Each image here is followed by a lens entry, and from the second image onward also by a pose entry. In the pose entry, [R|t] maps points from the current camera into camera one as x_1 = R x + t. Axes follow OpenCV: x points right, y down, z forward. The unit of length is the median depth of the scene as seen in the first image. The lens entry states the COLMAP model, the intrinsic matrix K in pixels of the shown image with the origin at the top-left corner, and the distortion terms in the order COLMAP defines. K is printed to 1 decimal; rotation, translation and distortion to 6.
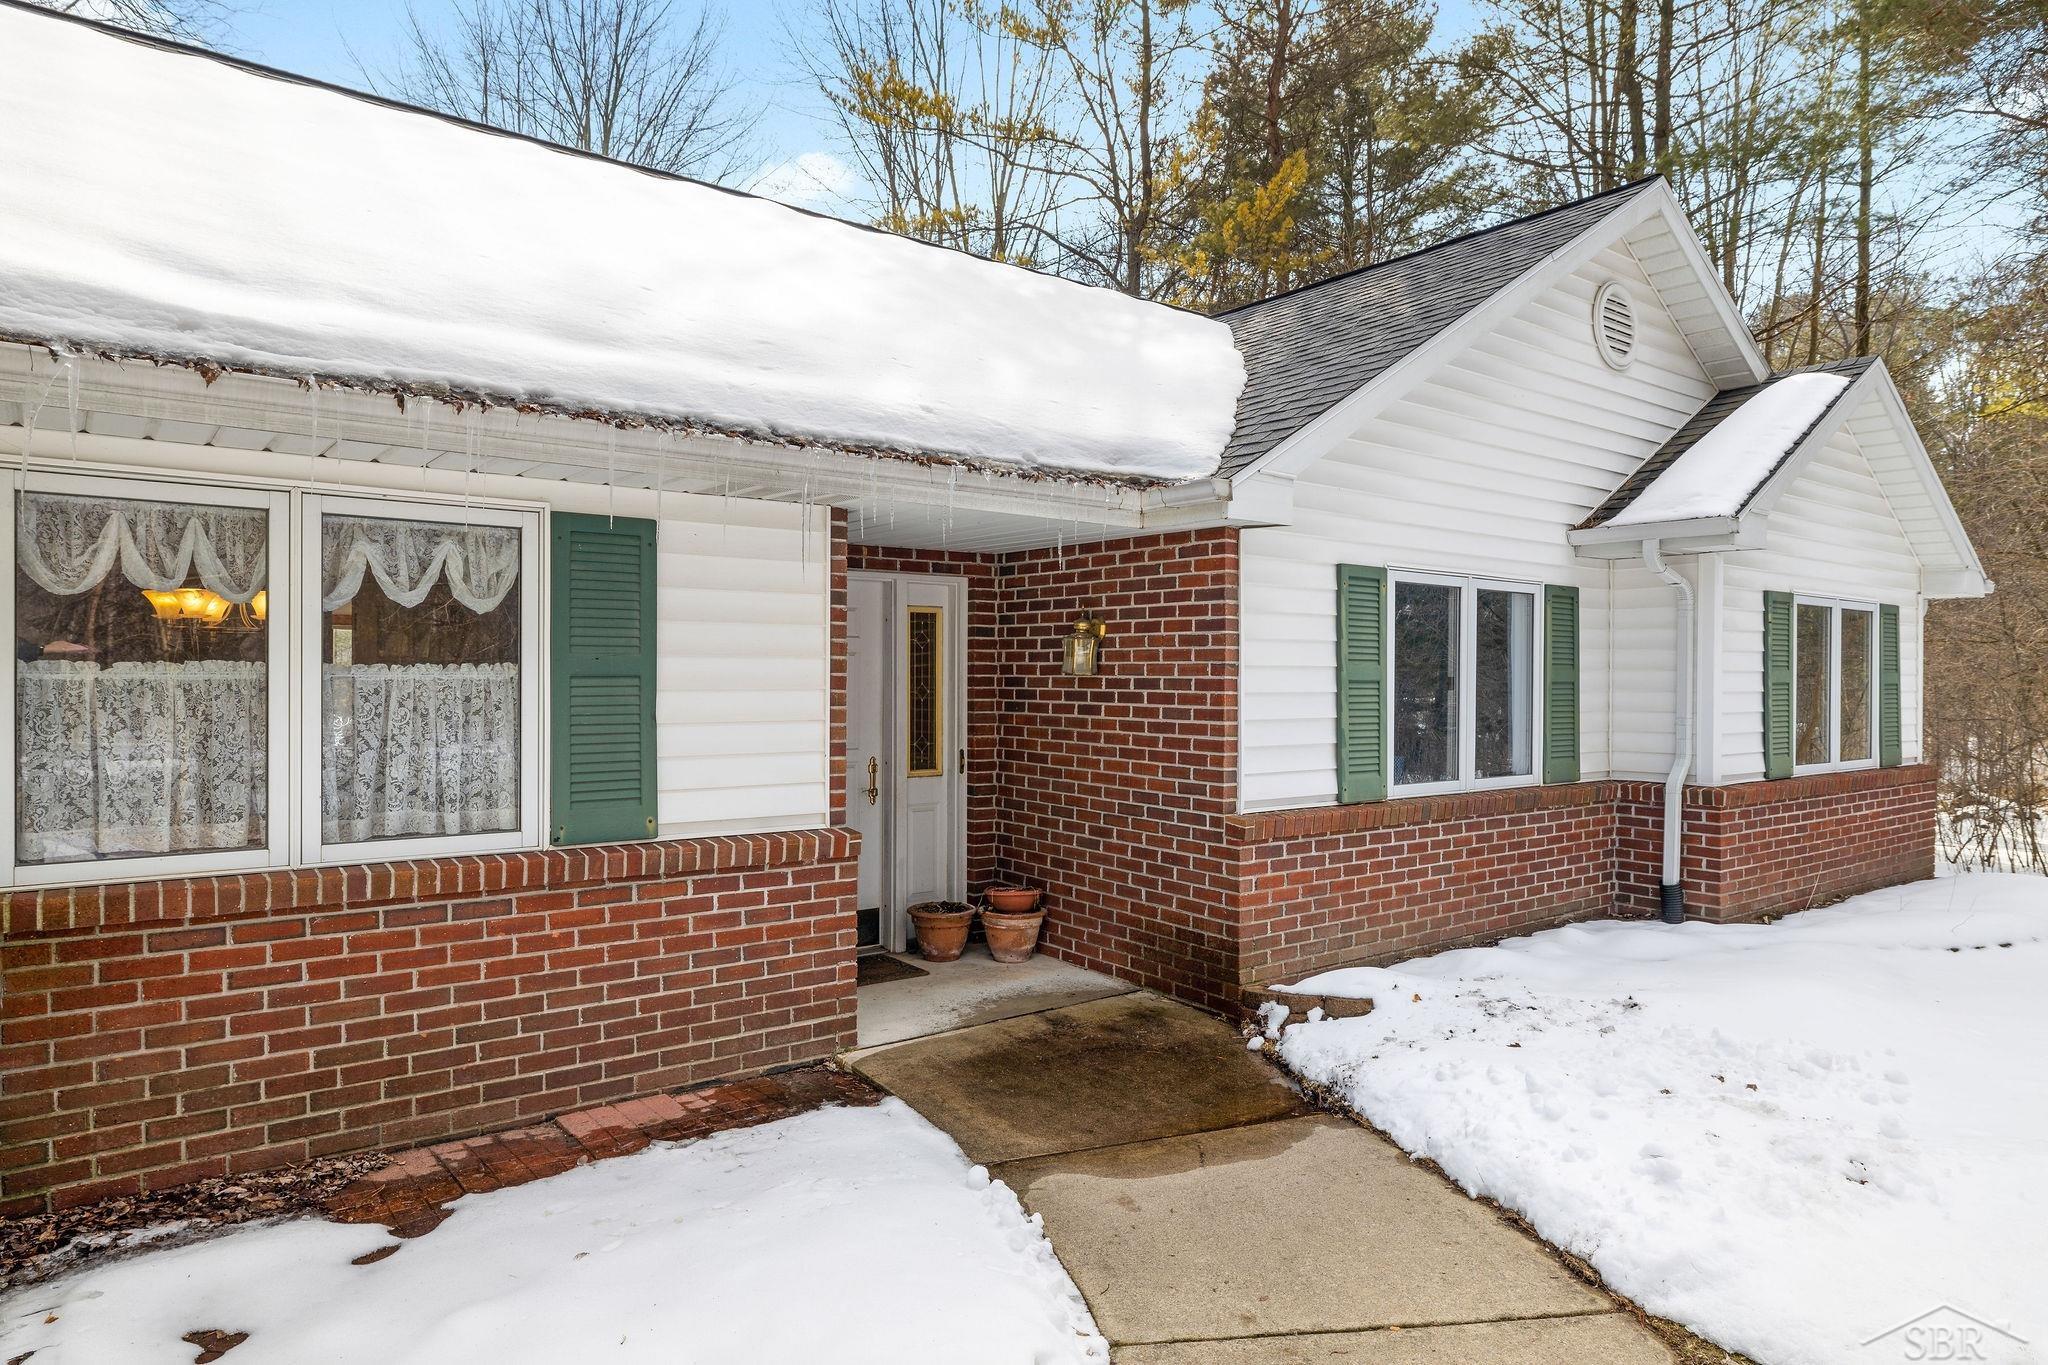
lens RADIAL K [[1230.2, 0, 1024.6], [0, 1230.2, 683.9], [0, 0, 1]] dist [0.003424, -0.000175]
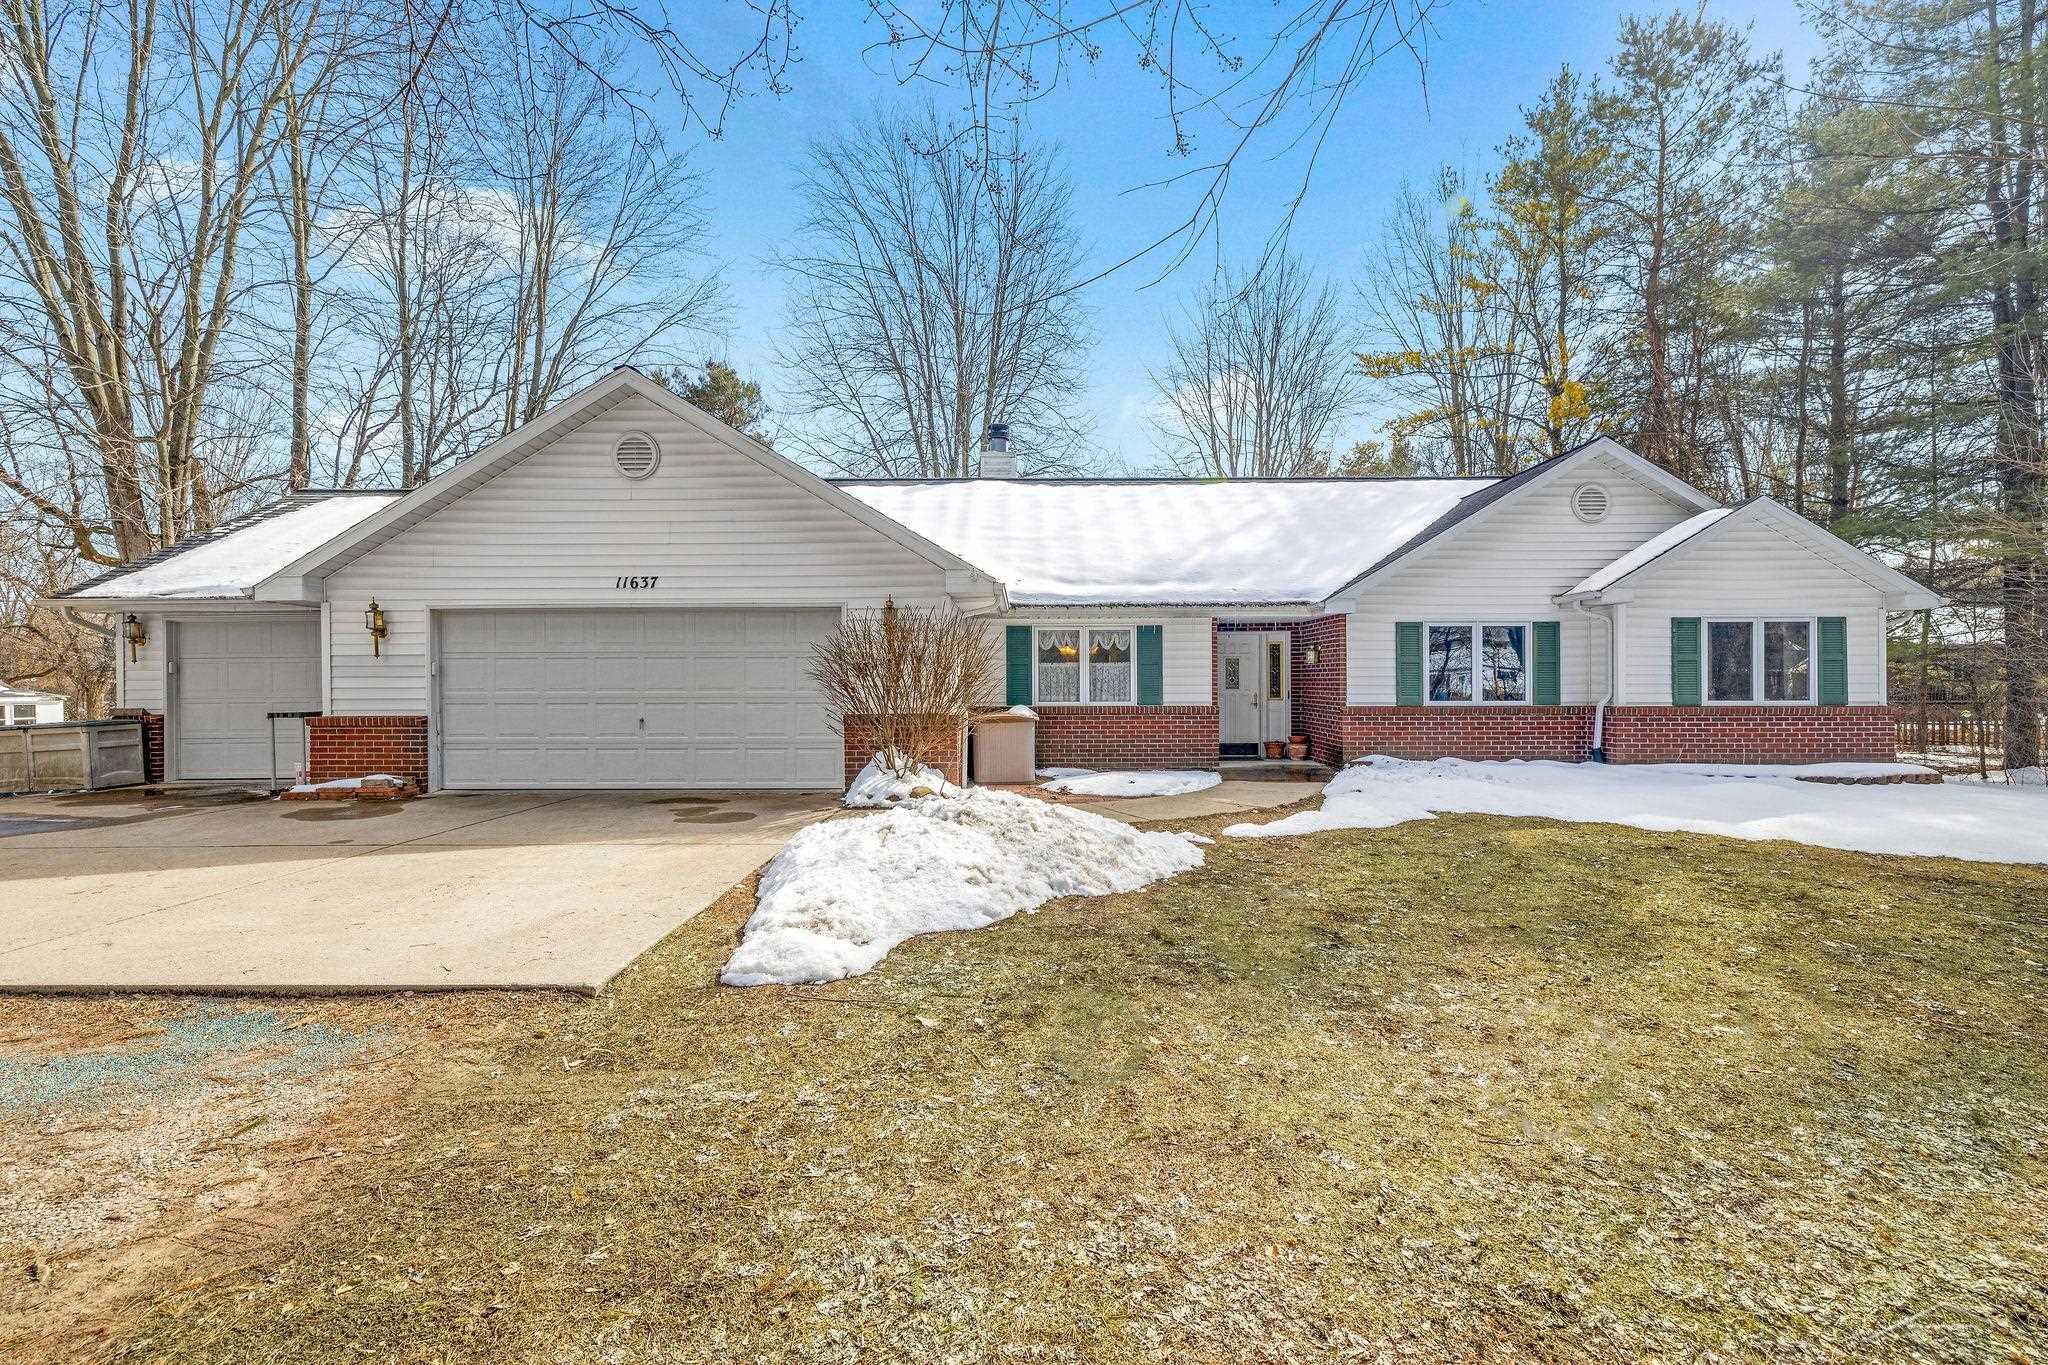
lens RADIAL K [[873.5, 0, 1022.7], [0, 873.5, 687.9], [0, 0, 1]] dist [-0.000694, -0.000005]
pose [[0.788987, -0.009116, -0.614342, 0.908622], [0.006402, 0.999958, -0.006615, 0.070949], [0.614376, 0.001286, 0.789012, -1.271540]]
